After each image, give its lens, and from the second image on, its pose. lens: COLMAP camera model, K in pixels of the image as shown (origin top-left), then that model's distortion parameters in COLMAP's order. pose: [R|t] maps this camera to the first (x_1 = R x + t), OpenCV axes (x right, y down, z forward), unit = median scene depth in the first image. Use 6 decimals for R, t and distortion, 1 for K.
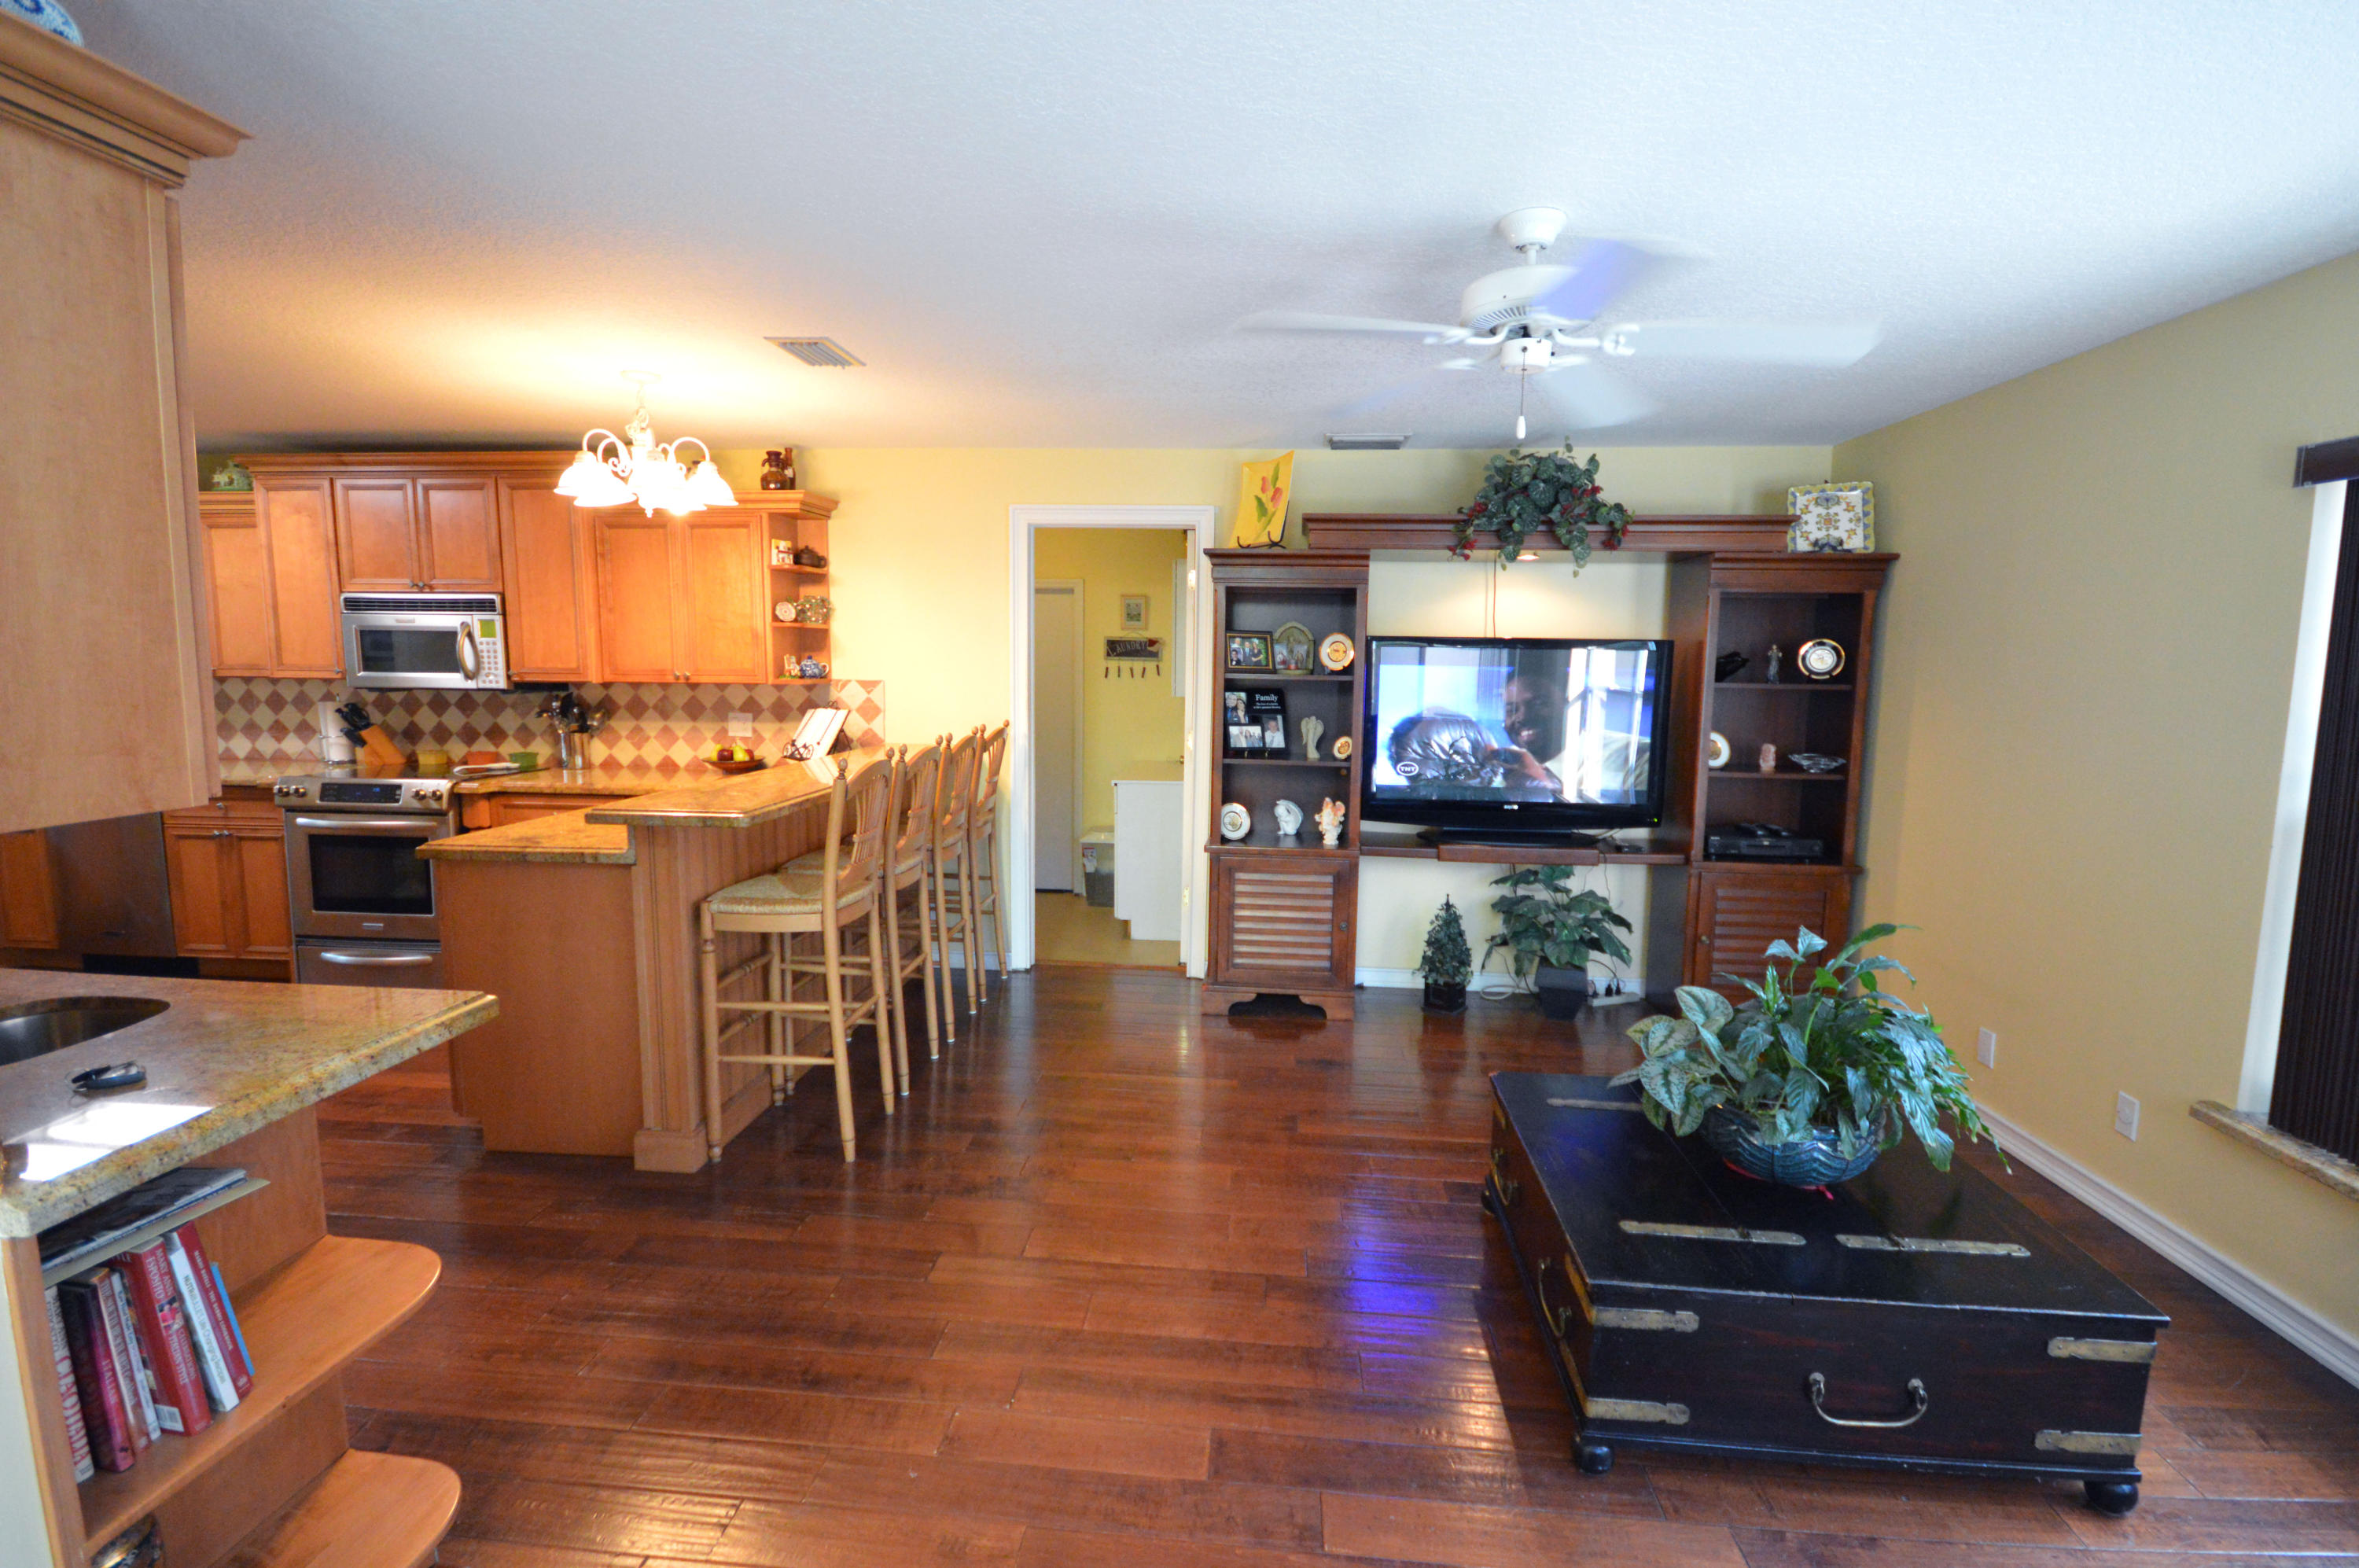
lens RADIAL K [[1066.4, 0, 1183.1], [0, 1066.4, 783.2], [0, 0, 1]] dist [-0.017418, -0.001175]
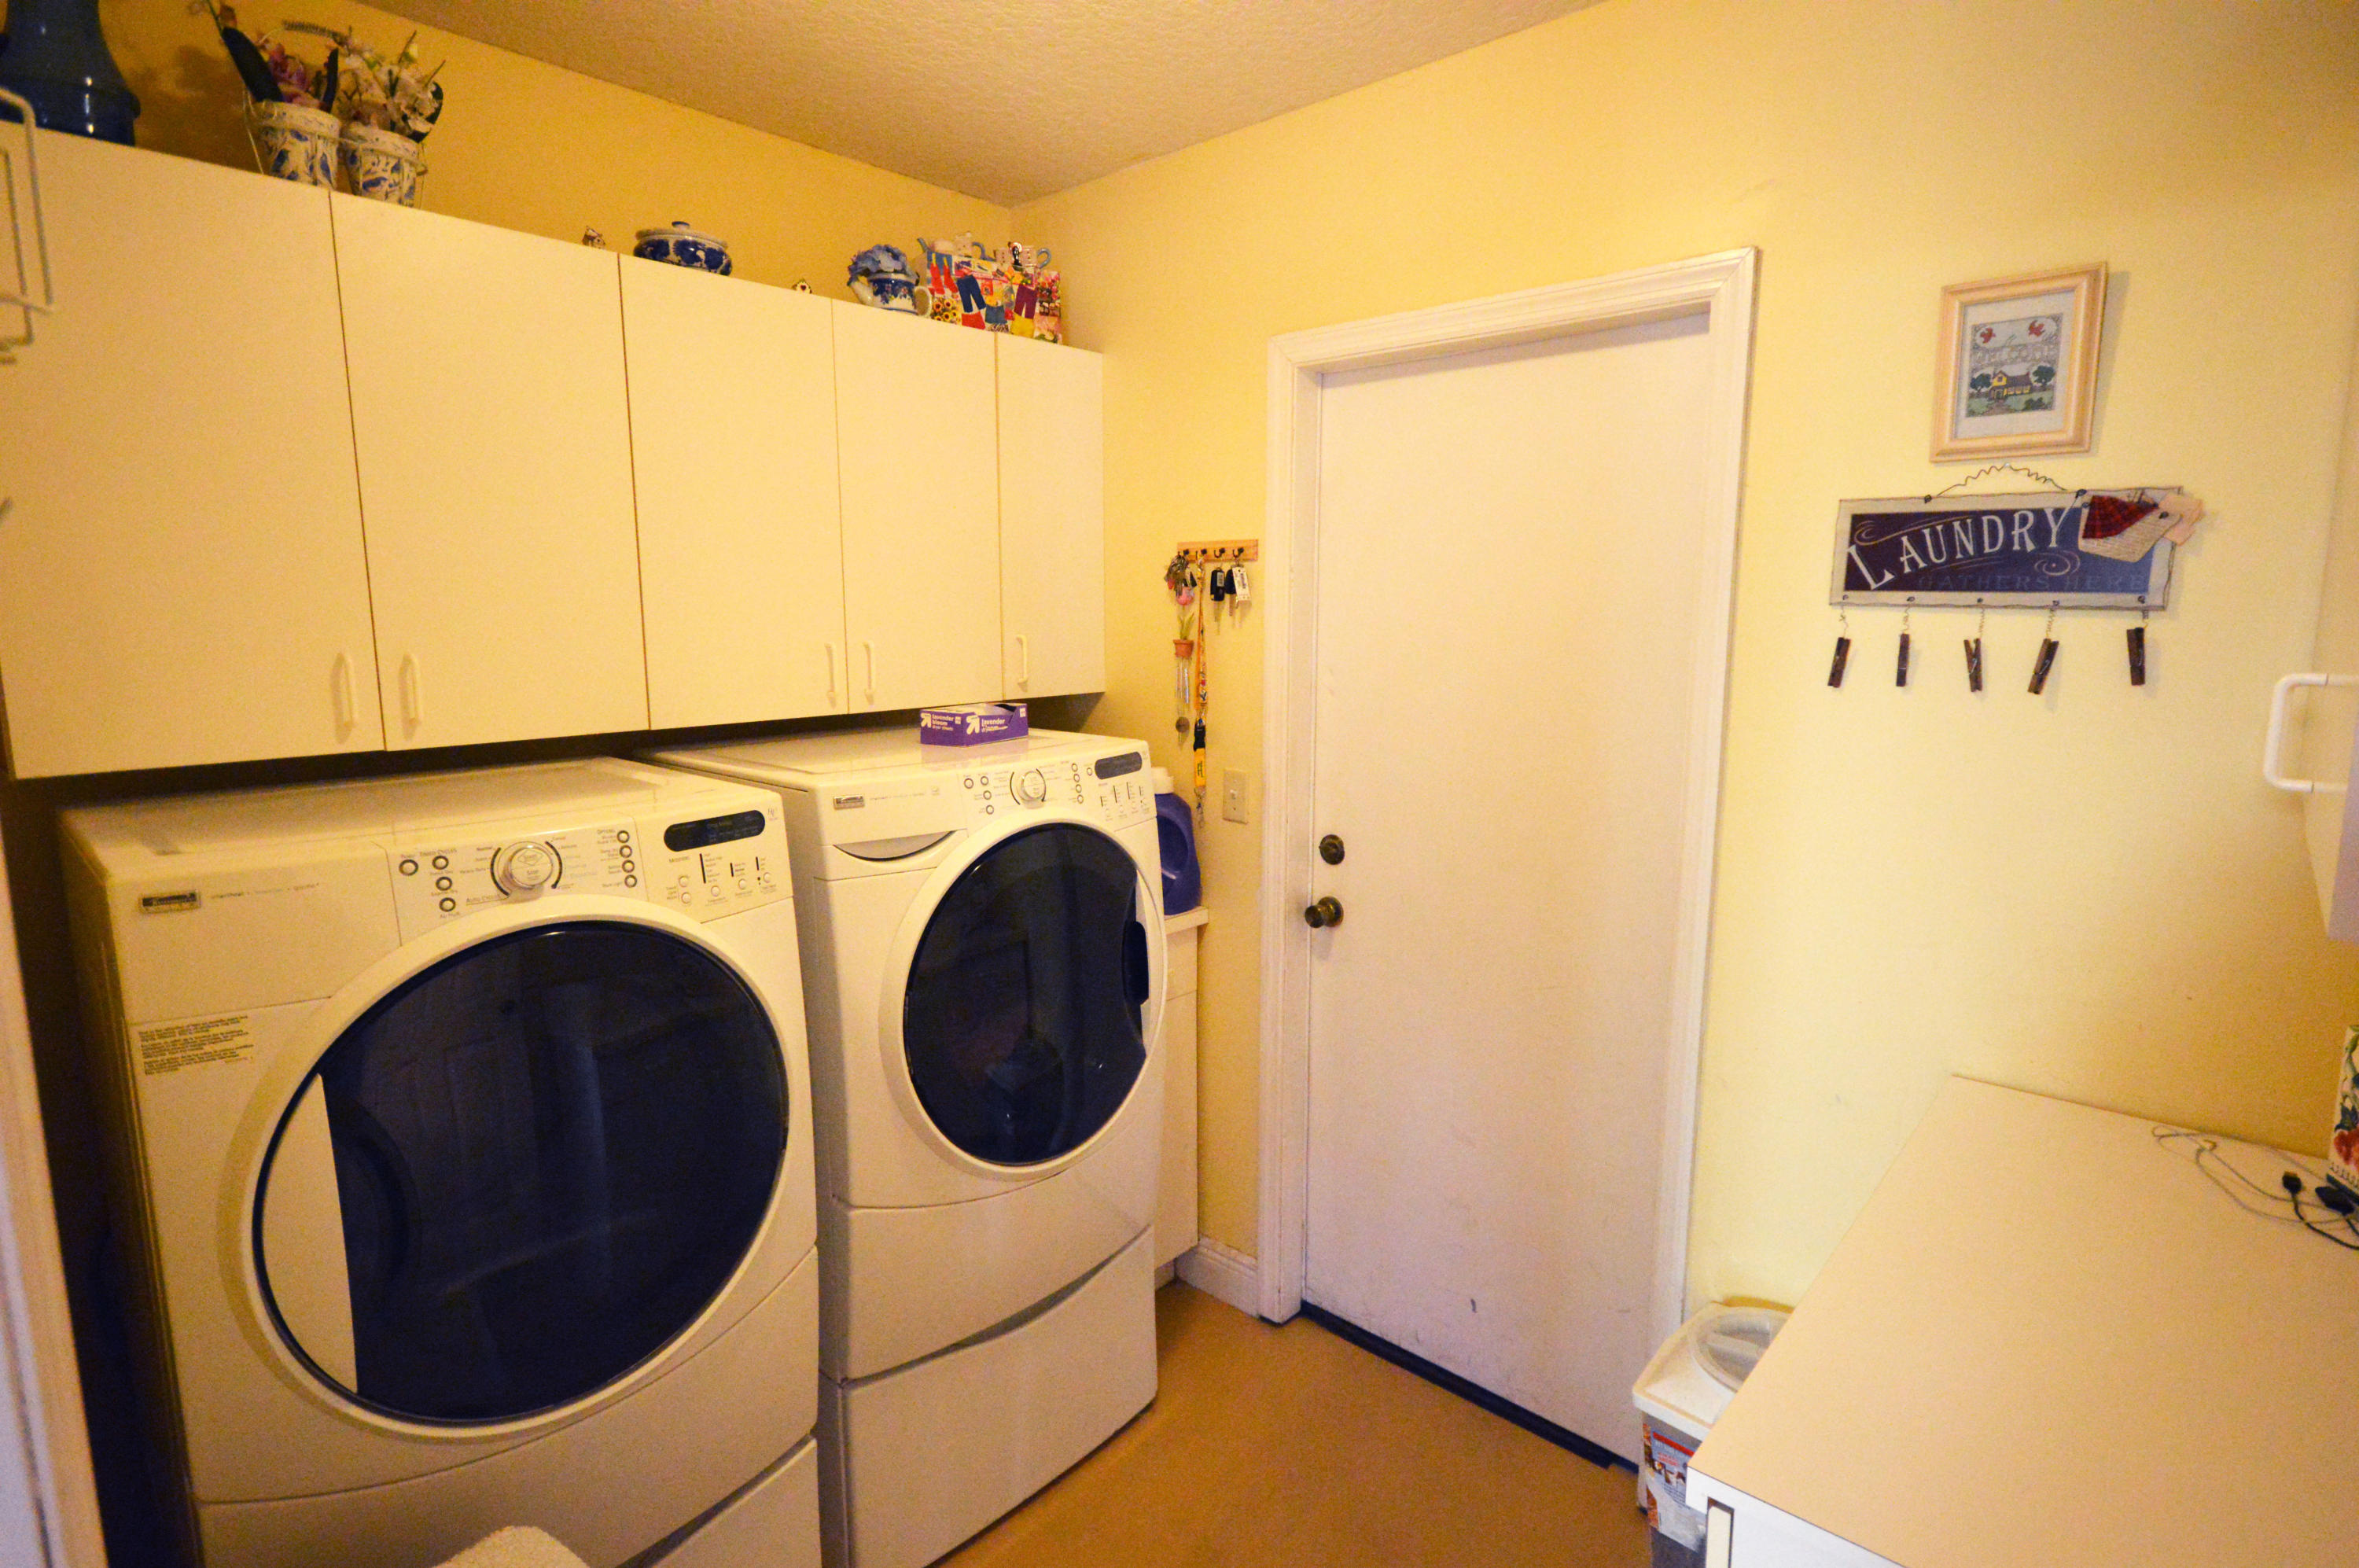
lens RADIAL K [[1186.7, 0, 1177.1], [0, 1186.7, 777.1], [0, 0, 1]] dist [-0.000035, 0.000028]
pose [[0.799762, 0.078810, -0.595121, -0.032949], [-0.059595, 0.996871, 0.051925, -0.084671], [0.597351, -0.006062, 0.801957, 0.720004]]
